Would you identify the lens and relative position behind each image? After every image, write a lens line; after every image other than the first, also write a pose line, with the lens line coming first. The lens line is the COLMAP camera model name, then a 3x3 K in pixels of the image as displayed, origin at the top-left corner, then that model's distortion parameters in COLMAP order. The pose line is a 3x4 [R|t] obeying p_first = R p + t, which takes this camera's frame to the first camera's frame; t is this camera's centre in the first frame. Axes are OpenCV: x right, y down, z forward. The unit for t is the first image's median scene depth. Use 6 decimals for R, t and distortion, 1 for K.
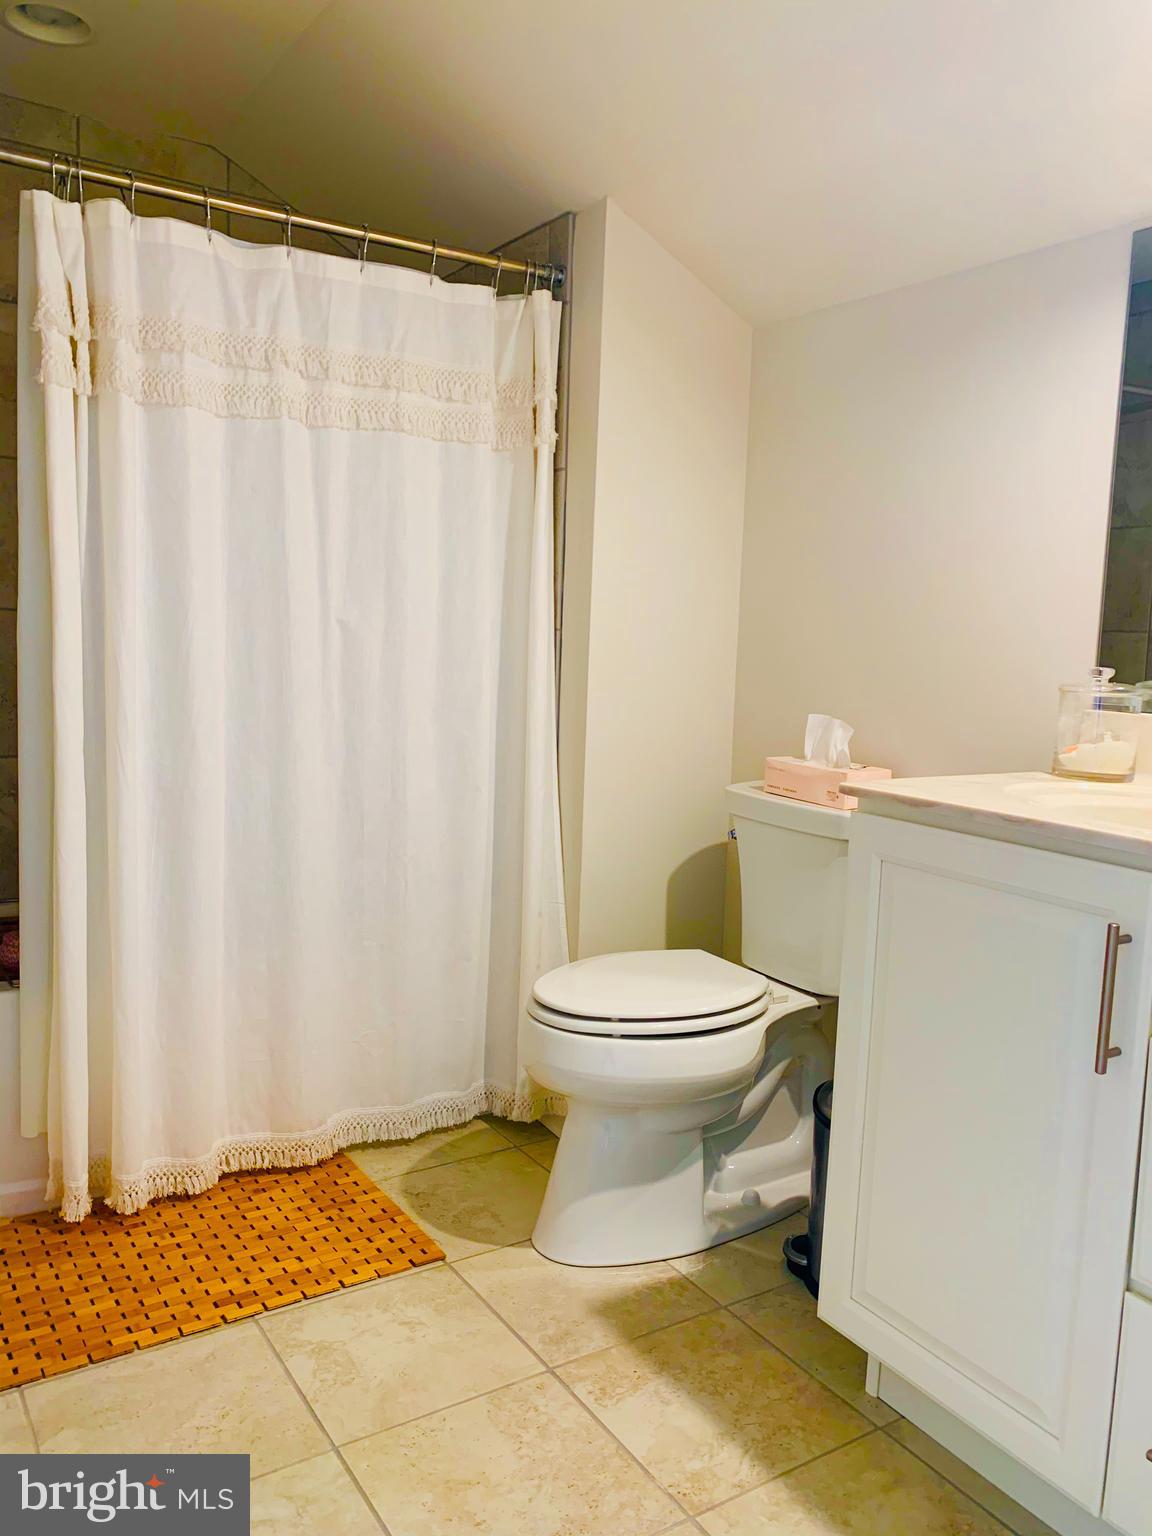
lens RADIAL K [[1163.7, 0, 570.9], [0, 1163.7, 765.6], [0, 0, 1]] dist [0.027254, -0.030089]
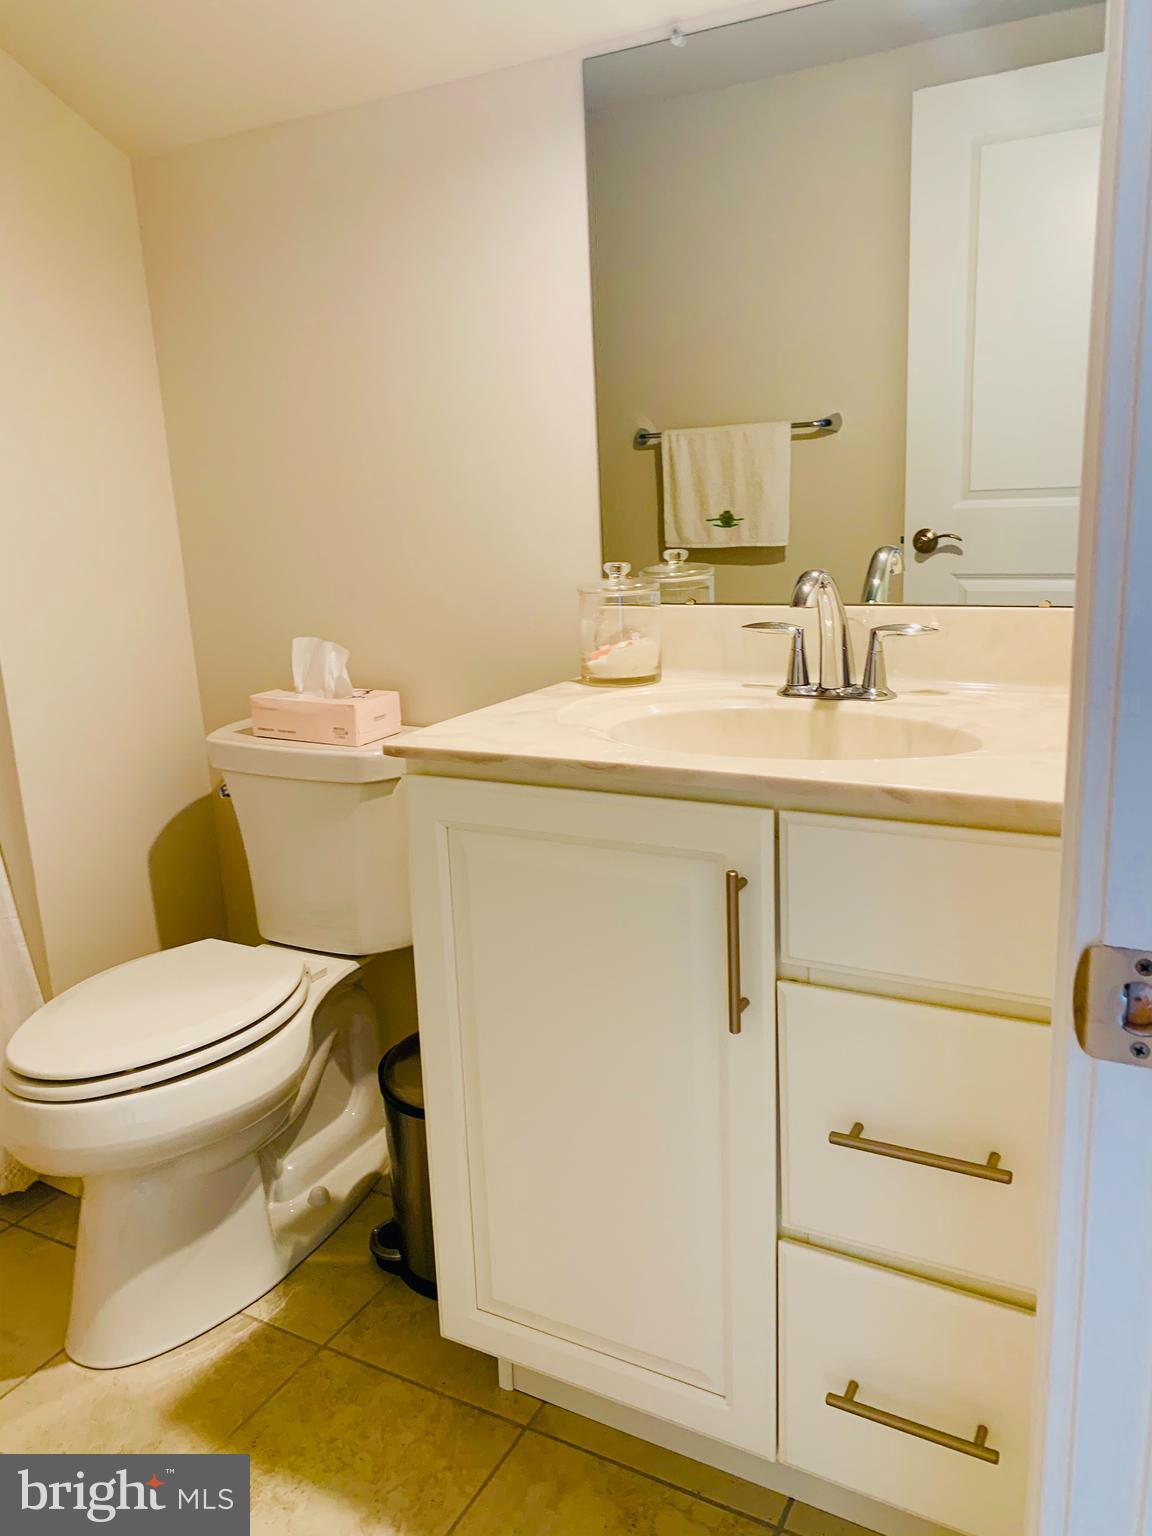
lens RADIAL K [[1163.7, 0, 581.5], [0, 1163.7, 777.2], [0, 0, 1]] dist [0.027254, -0.030089]
pose [[0.872669, -0.180143, 0.453870, -0.018022], [0.125337, 0.980959, 0.148357, -0.051167], [-0.471953, -0.072579, 0.878631, 0.169120]]
